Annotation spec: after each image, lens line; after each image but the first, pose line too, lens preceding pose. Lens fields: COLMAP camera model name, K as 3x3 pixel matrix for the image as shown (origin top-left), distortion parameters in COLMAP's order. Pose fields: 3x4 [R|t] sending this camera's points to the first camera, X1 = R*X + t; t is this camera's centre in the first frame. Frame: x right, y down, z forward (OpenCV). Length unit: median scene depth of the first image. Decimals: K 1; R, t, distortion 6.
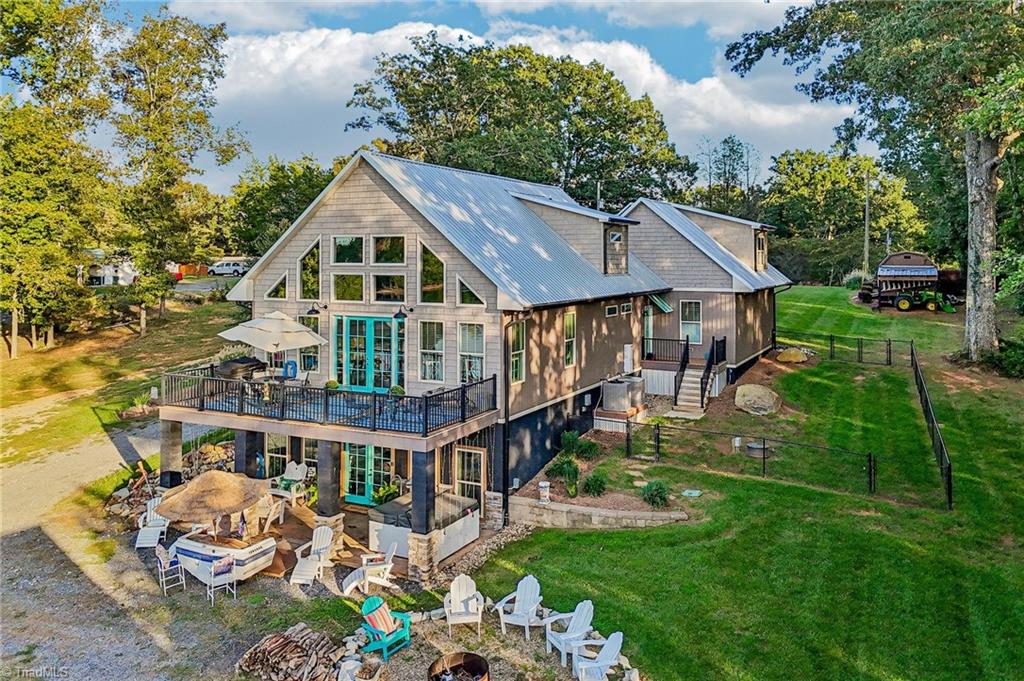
lens RADIAL K [[753.7, 0, 510.0], [0, 753.7, 354.4], [0, 0, 1]] dist [0.003025, 0.000319]
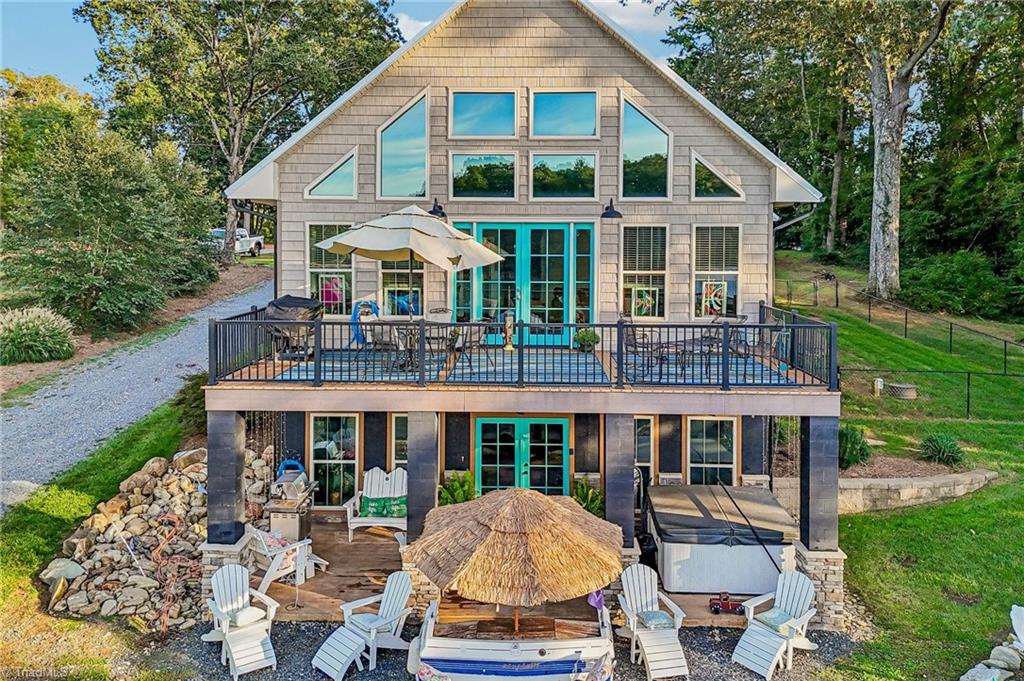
lens RADIAL K [[734.5, 0, 511.5], [0, 734.5, 319.8], [0, 0, 1]] dist [0.114602, 0.000459]
pose [[0.912719, -0.040483, 0.406577, -0.466629], [0.048643, 0.998769, -0.009750, 0.038441], [-0.405682, 0.028676, 0.913564, 0.442076]]
